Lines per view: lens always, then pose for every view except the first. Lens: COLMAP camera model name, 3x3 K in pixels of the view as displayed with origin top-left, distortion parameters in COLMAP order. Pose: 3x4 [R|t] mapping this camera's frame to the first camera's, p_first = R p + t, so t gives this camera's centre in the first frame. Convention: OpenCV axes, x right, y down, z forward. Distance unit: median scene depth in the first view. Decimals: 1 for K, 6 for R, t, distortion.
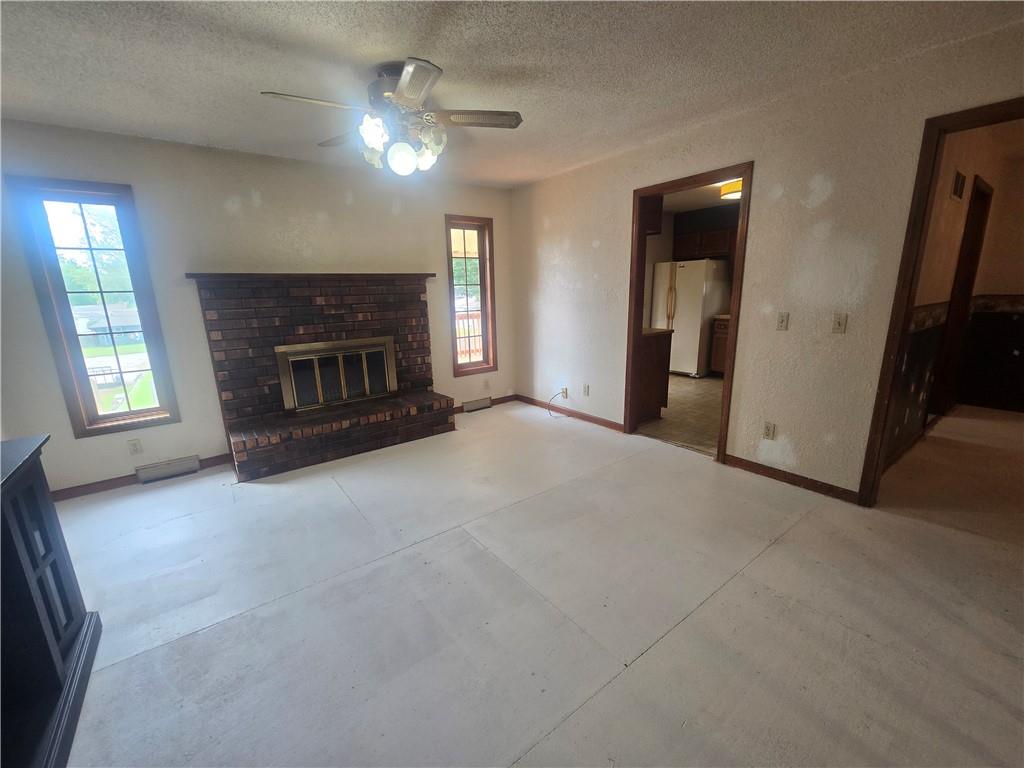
lens RADIAL K [[419.6, 0, 509.9], [0, 419.6, 387.3], [0, 0, 1]] dist [-0.000905, 0.000679]
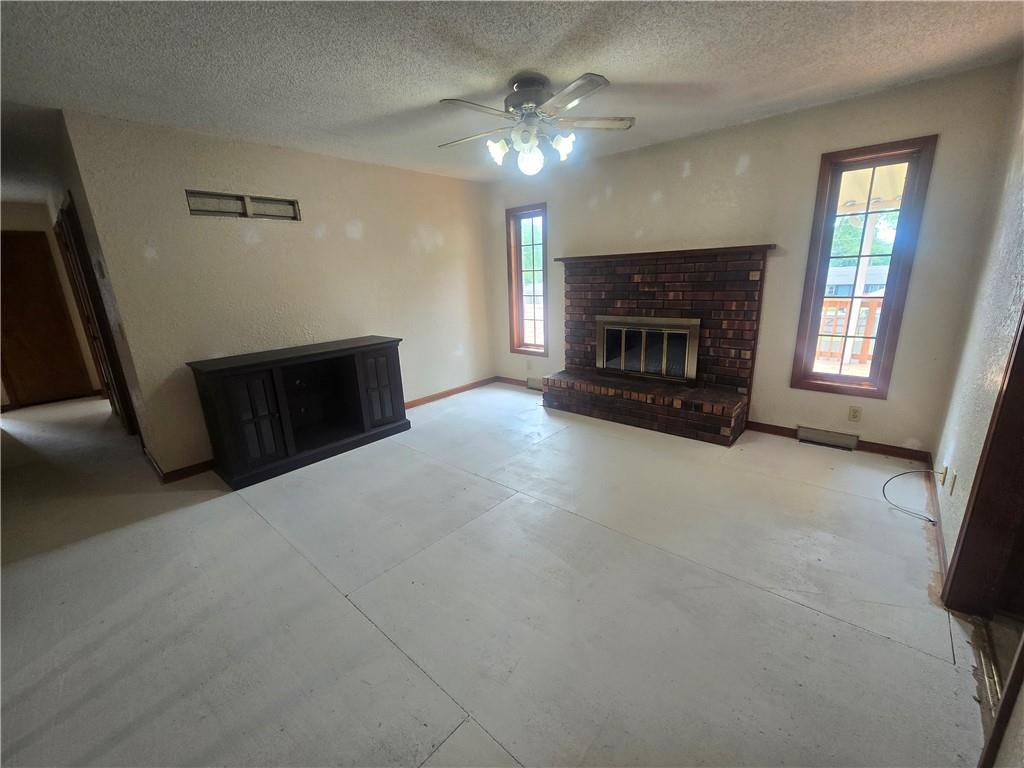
lens RADIAL K [[419.6, 0, 509.9], [0, 419.6, 387.3], [0, 0, 1]] dist [-0.000905, 0.000679]
pose [[0.205289, 0.273098, -0.939827, 0.548423], [-0.191449, 0.952933, 0.235087, -0.123553], [0.959794, 0.131668, 0.247911, 0.430741]]
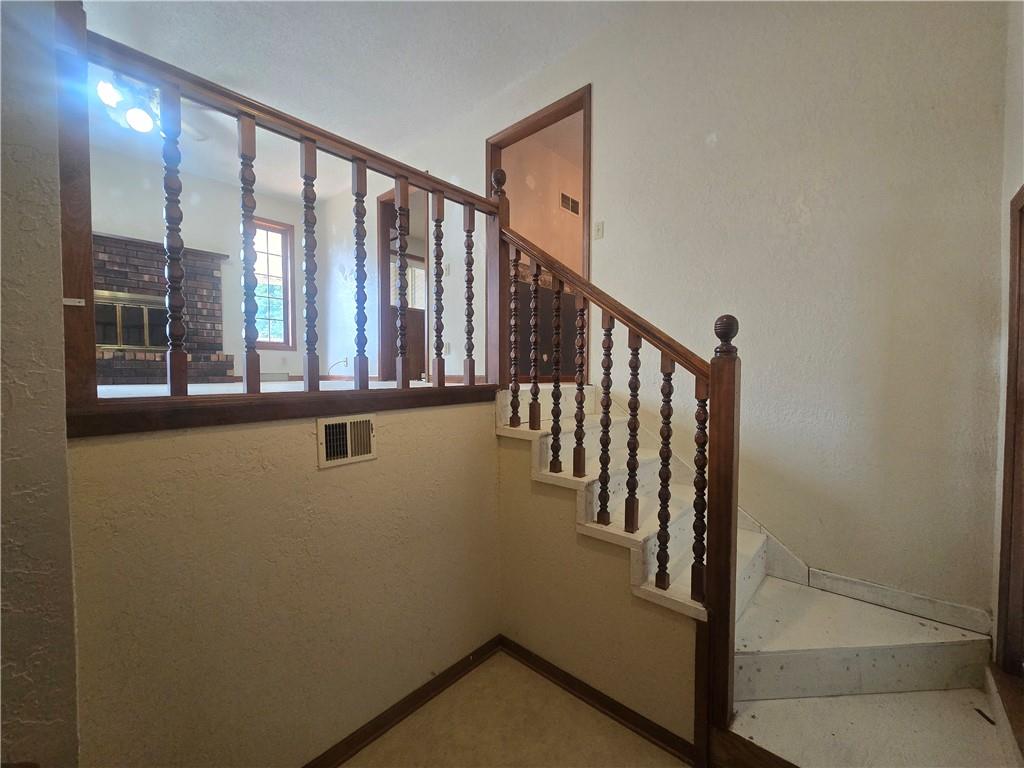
lens RADIAL K [[419.6, 0, 509.9], [0, 419.6, 387.3], [0, 0, 1]] dist [-0.000905, 0.000679]
pose [[0.980805, 0.017564, 0.194198, 0.421431], [0.021153, 0.980473, -0.195512, 0.386087], [-0.193840, 0.195867, 0.961282, -0.264211]]
